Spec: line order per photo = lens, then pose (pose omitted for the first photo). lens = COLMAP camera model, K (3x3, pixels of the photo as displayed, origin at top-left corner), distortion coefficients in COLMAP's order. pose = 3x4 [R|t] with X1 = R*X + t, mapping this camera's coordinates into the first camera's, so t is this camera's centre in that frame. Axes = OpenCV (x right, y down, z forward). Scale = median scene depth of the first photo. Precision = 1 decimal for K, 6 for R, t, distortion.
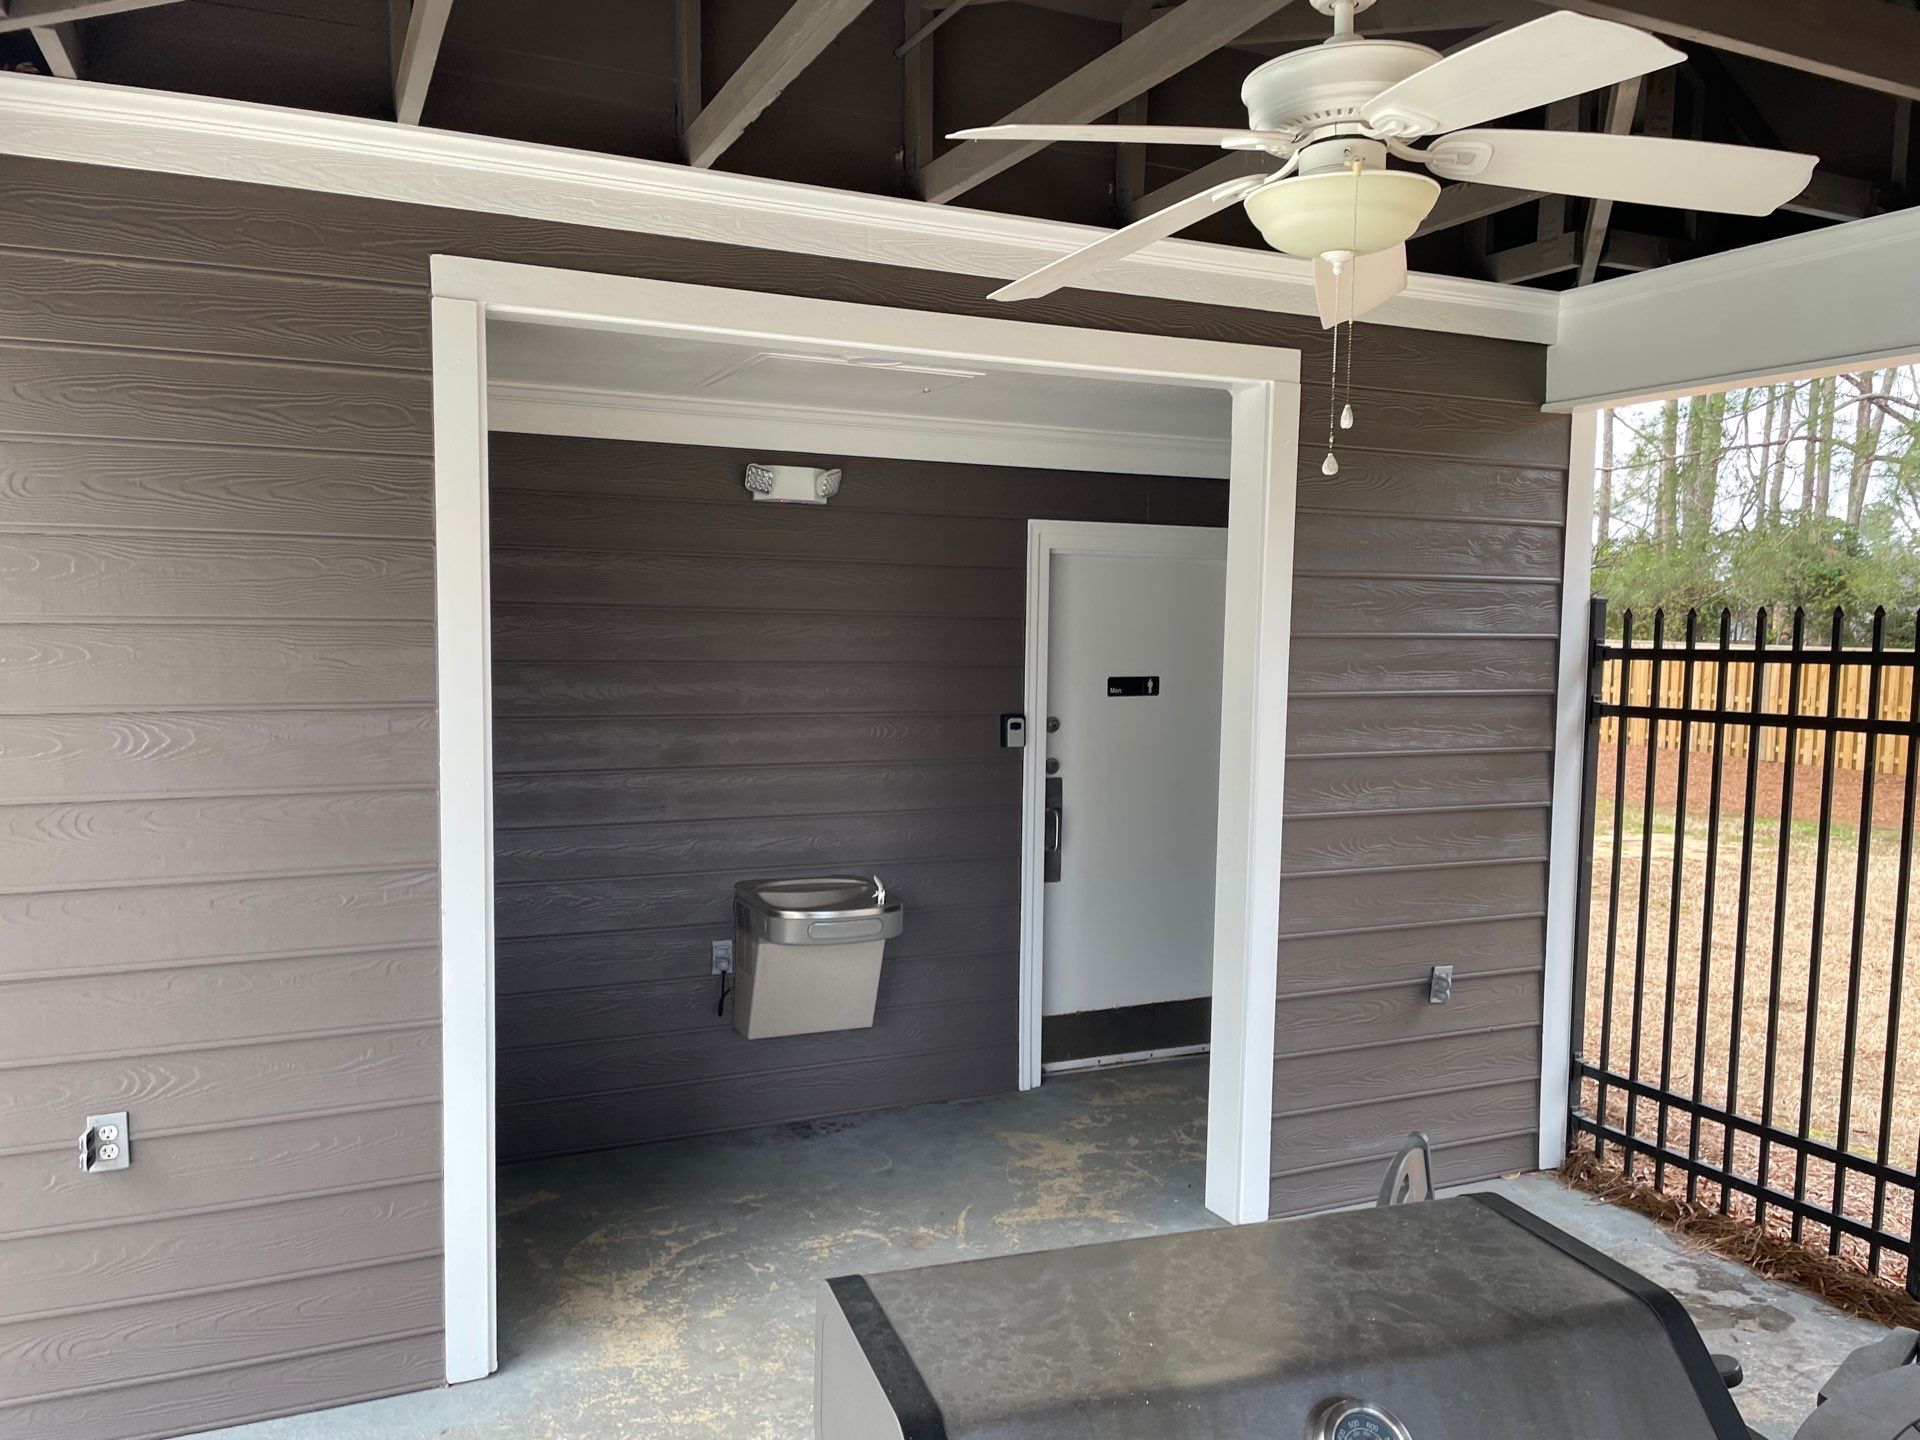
lens RADIAL K [[1454.9, 0, 951.0], [0, 1454.9, 726.8], [0, 0, 1]] dist [0.029109, -0.000124]
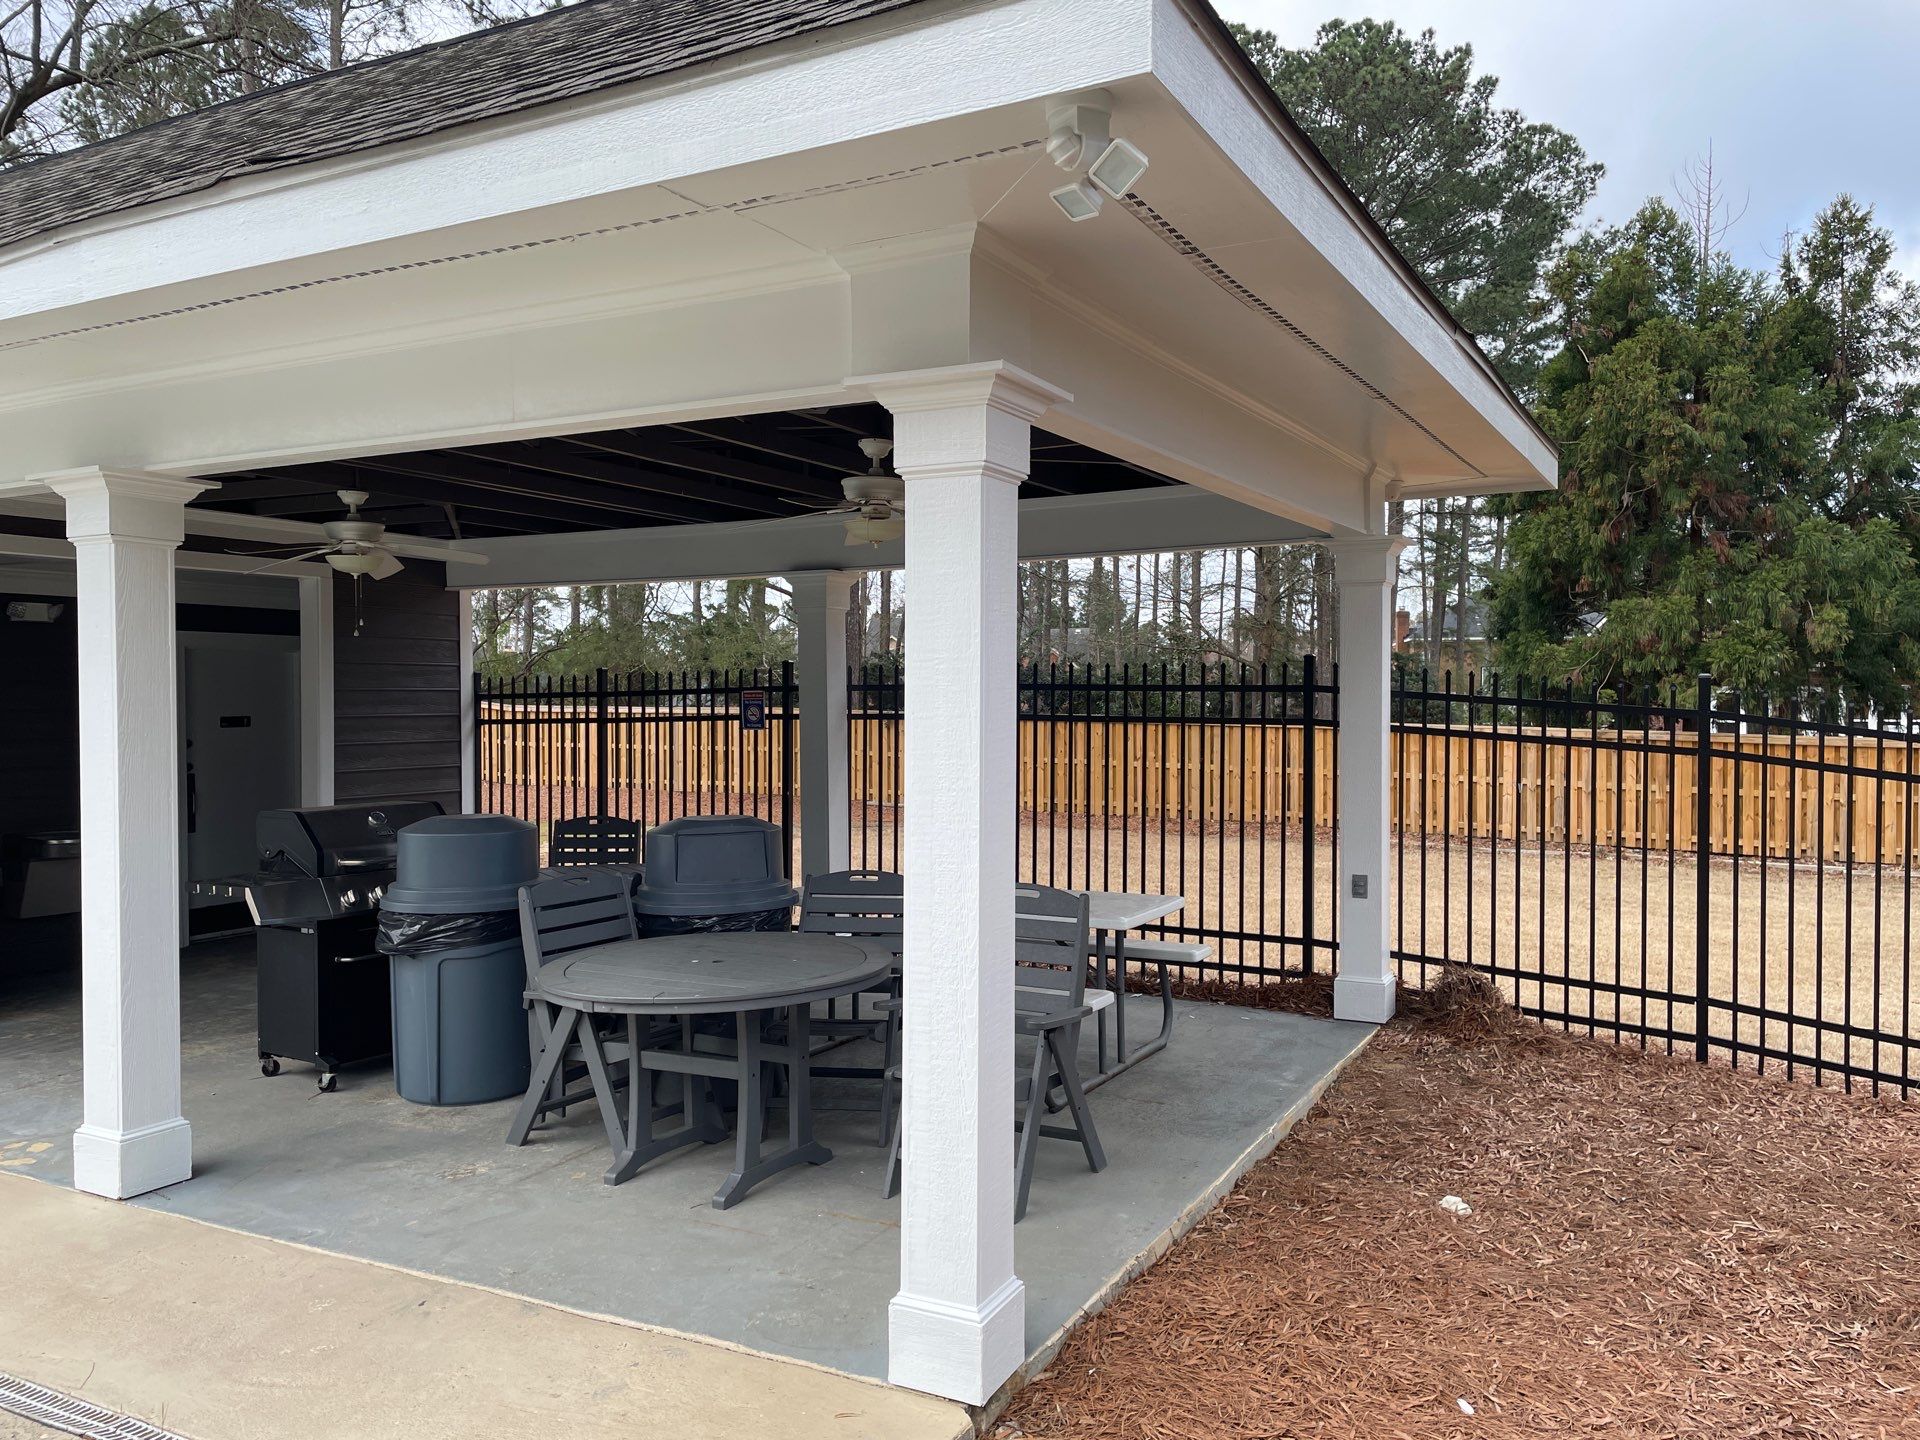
lens RADIAL K [[1454.9, 0, 956.5], [0, 1454.9, 726.4], [0, 0, 1]] dist [0.029109, -0.000124]
pose [[0.802520, -0.031563, 0.595789, -0.305021], [0.054333, 0.998317, -0.020298, 0.081143], [-0.594146, 0.048660, 0.802884, -1.233775]]
